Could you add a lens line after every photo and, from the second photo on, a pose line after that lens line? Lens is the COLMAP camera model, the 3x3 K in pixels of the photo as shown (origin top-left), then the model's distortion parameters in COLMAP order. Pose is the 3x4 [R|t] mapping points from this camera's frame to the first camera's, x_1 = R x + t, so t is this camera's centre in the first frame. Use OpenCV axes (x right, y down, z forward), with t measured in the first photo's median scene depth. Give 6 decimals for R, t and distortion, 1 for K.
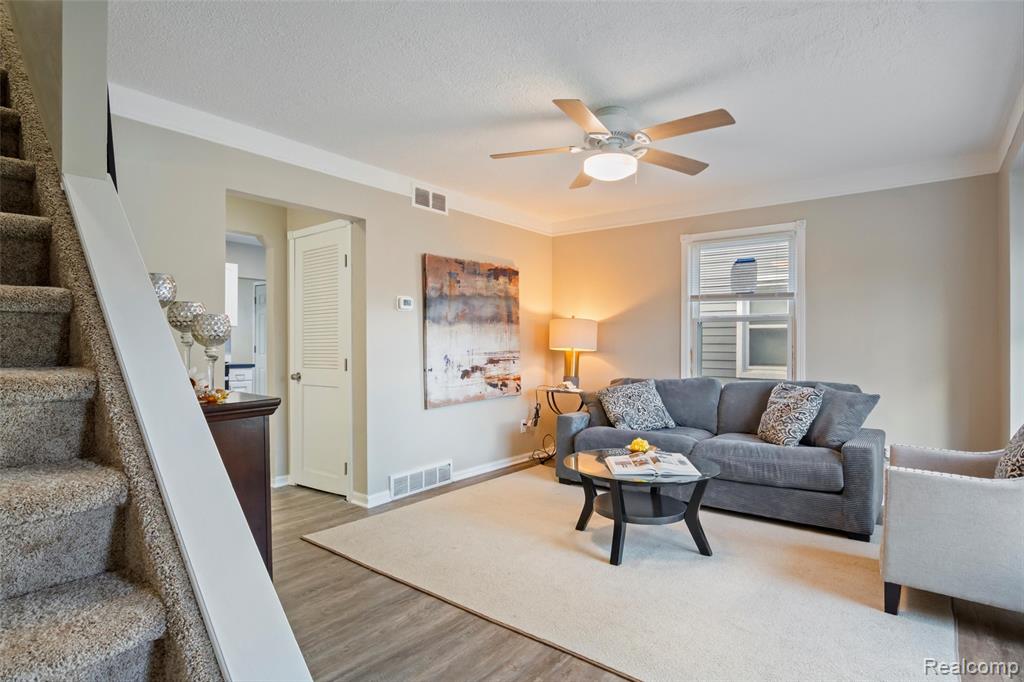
lens RADIAL K [[537.7, 0, 512.2], [0, 537.7, 342.1], [0, 0, 1]] dist [0.001503, -0.000076]
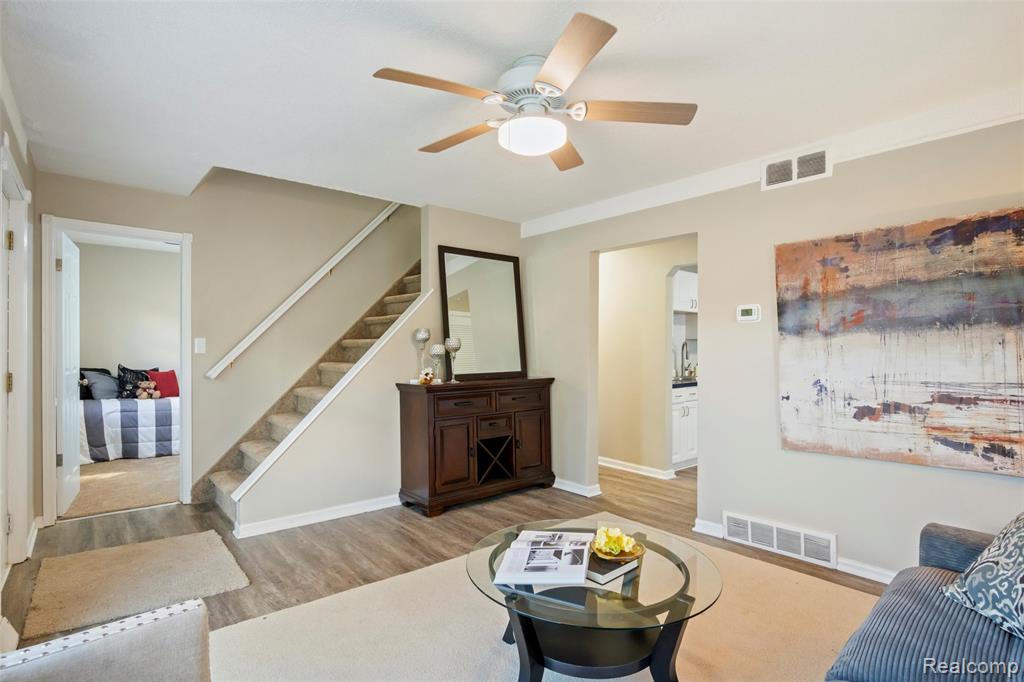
lens RADIAL K [[499.4, 0, 507.0], [0, 499.4, 357.1], [0, 0, 1]] dist [-0.014858, -0.000360]
pose [[-0.197177, 0.010462, -0.980312, 0.570398], [-0.005030, 0.999919, 0.011683, -0.010652], [0.980355, 0.007235, -0.197109, 0.712738]]
